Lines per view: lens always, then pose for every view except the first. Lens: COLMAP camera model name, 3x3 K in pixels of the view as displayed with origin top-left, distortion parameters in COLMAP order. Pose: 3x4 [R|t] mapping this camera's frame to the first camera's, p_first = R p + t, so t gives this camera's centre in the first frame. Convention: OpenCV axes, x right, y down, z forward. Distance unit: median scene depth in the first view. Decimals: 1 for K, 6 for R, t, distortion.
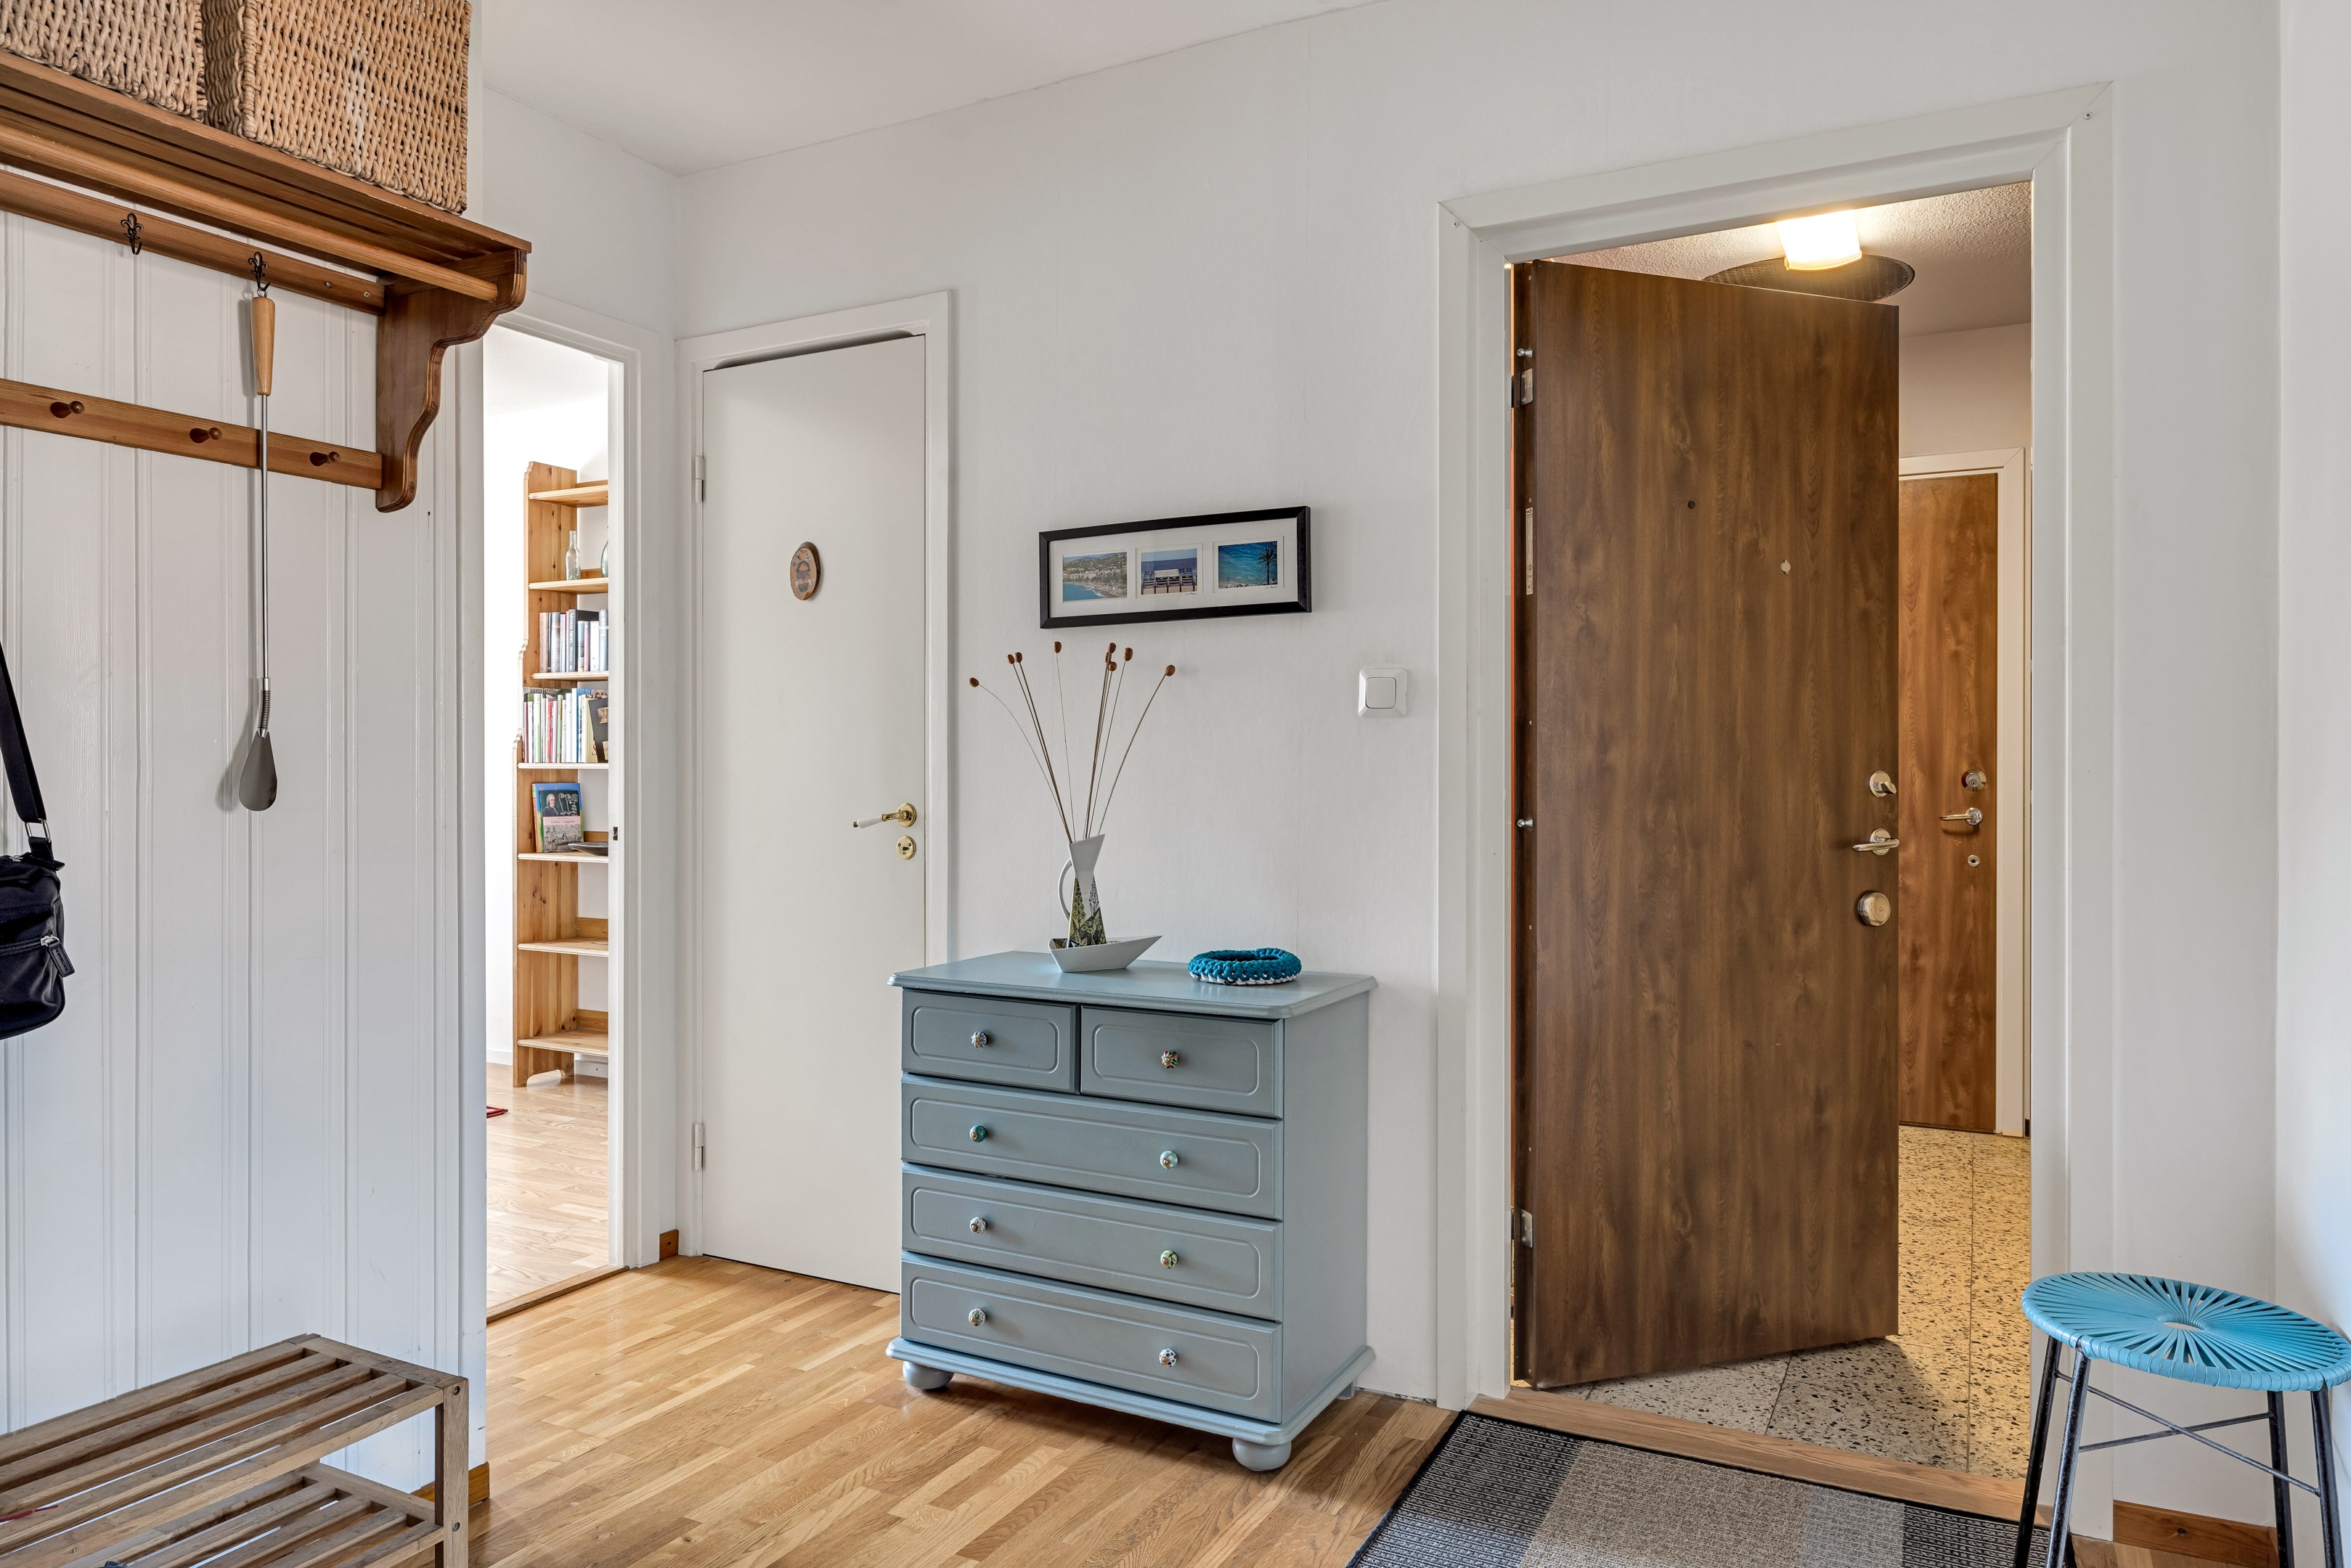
lens RADIAL K [[1487.3, 0, 1175.1], [0, 1487.3, 777.8], [0, 0, 1]] dist [-0.021466, 0.002494]
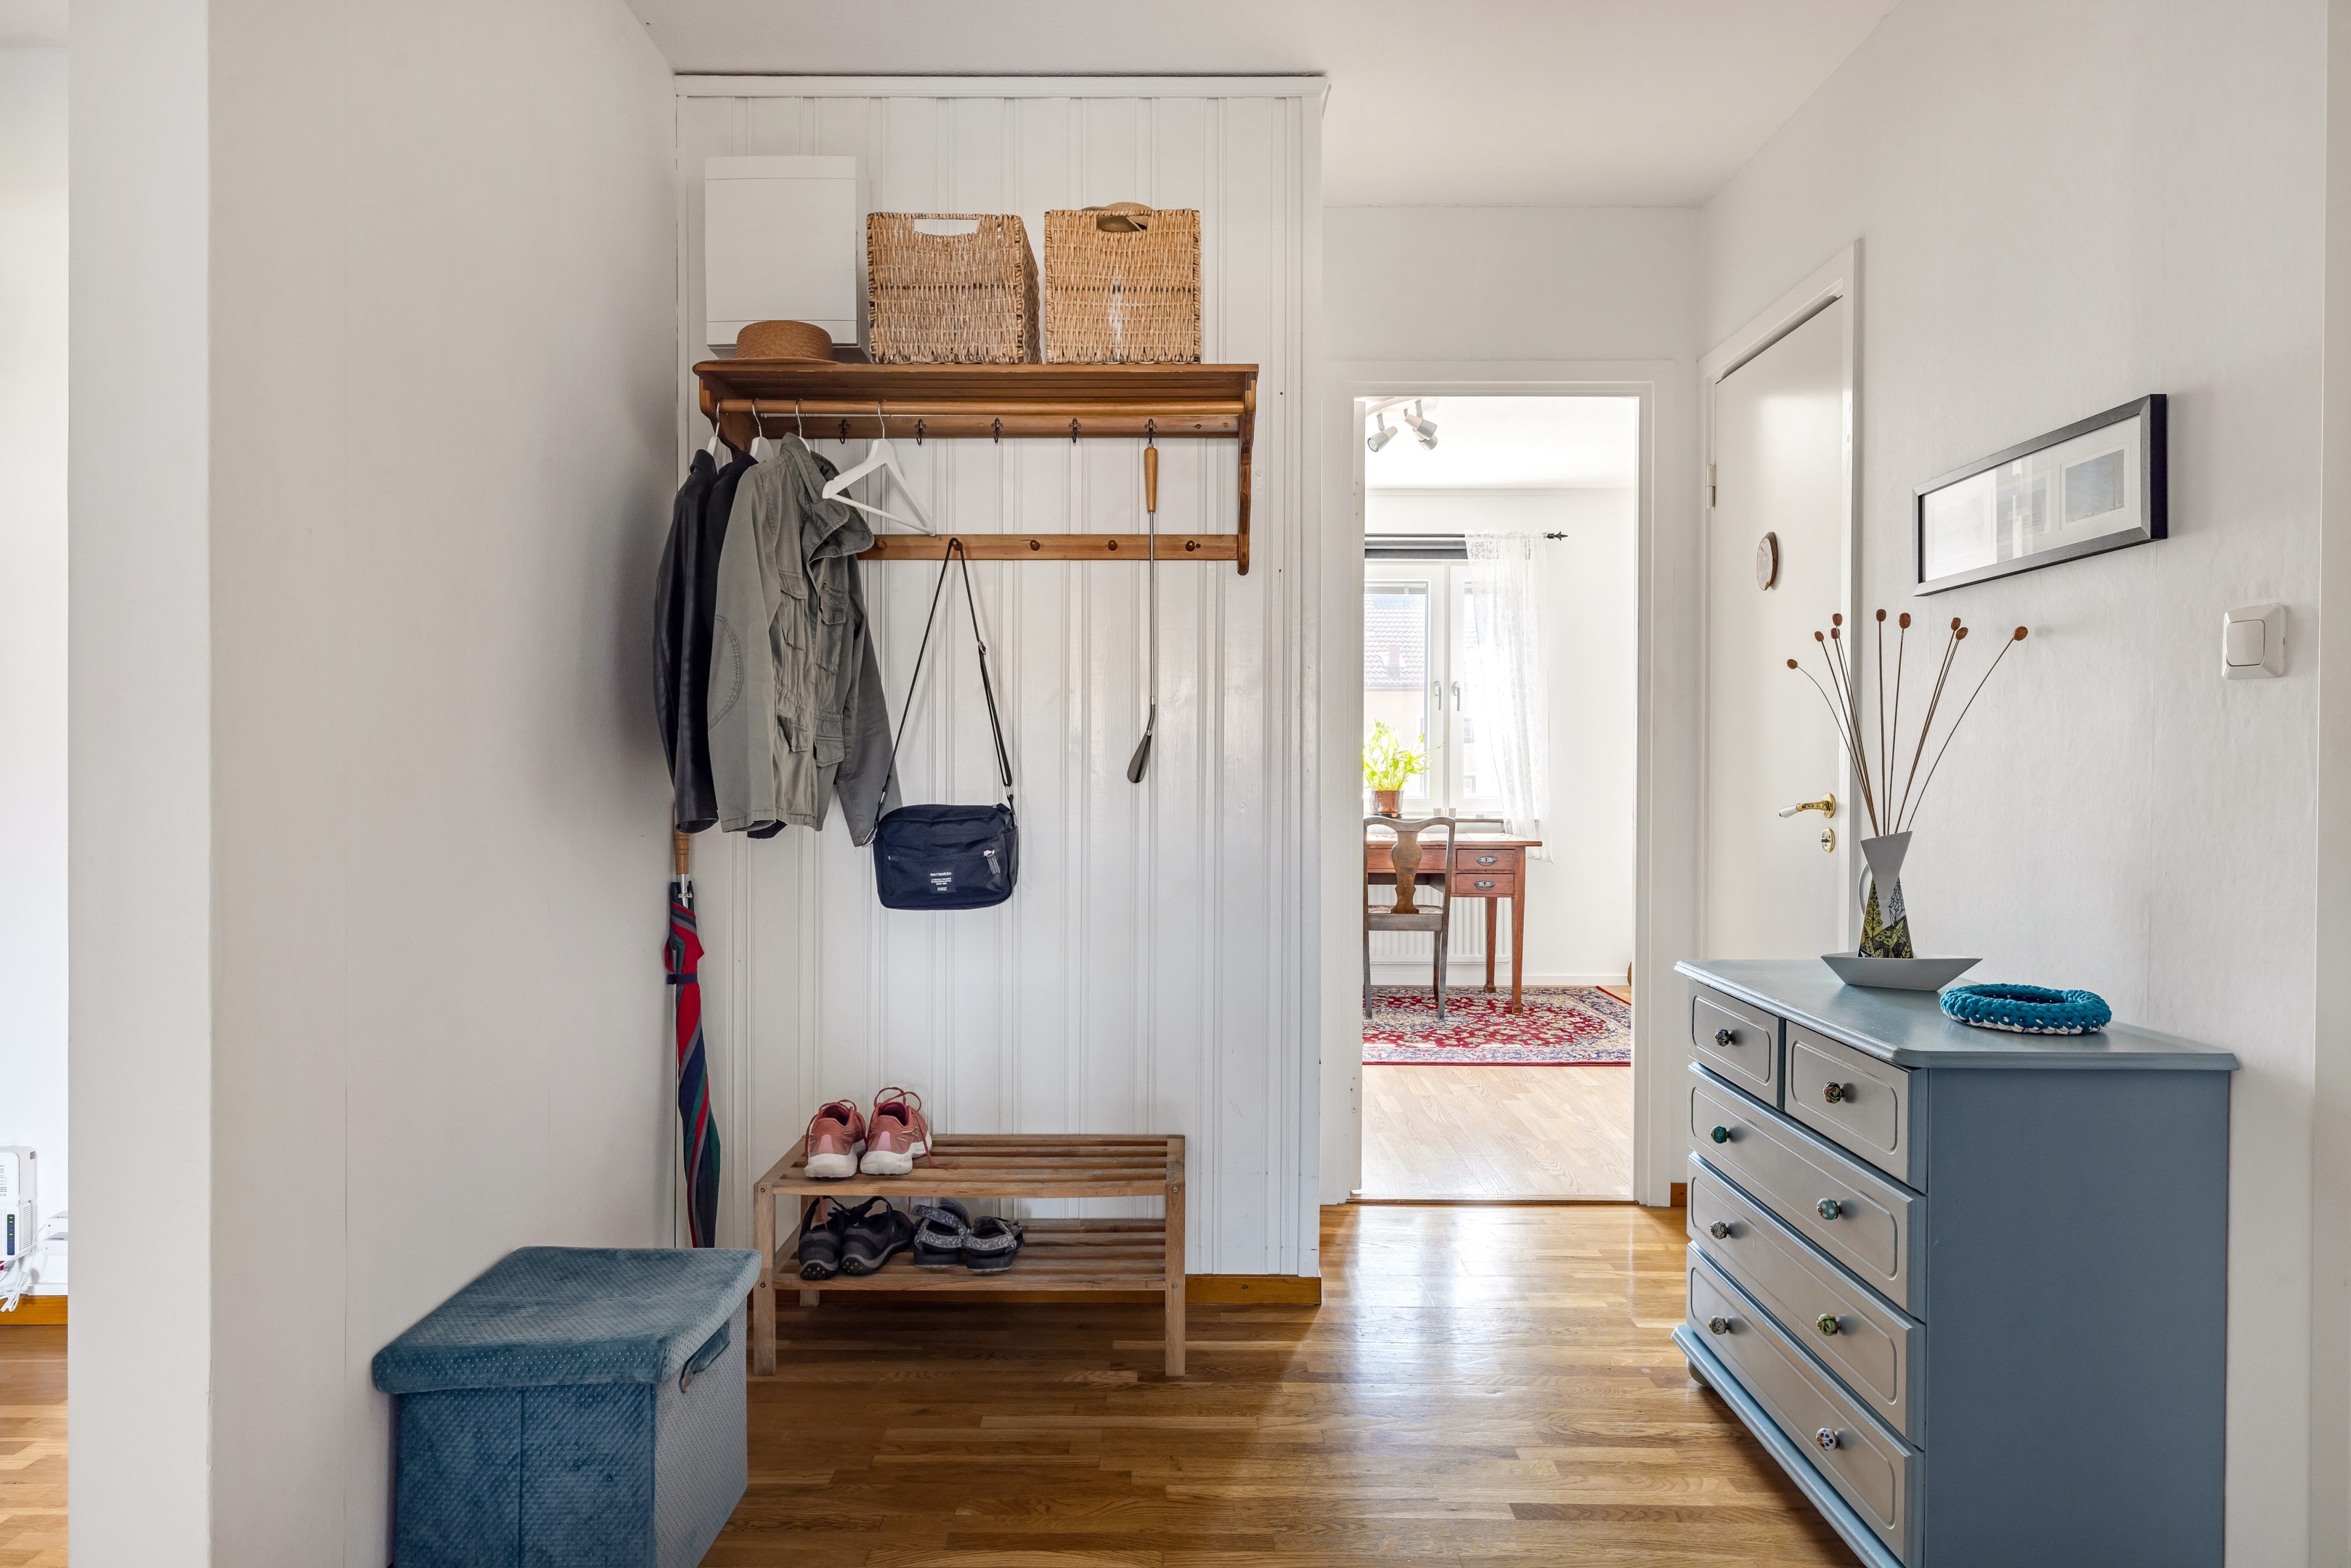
lens RADIAL K [[1326.3, 0, 1177.3], [0, 1326.3, 774.7], [0, 0, 1]] dist [0.000815, -0.000153]
pose [[0.467710, 0.008850, -0.883838, 0.451324], [-0.007270, 0.999955, 0.006166, 0.003460], [0.883852, 0.003542, 0.467753, 0.278573]]
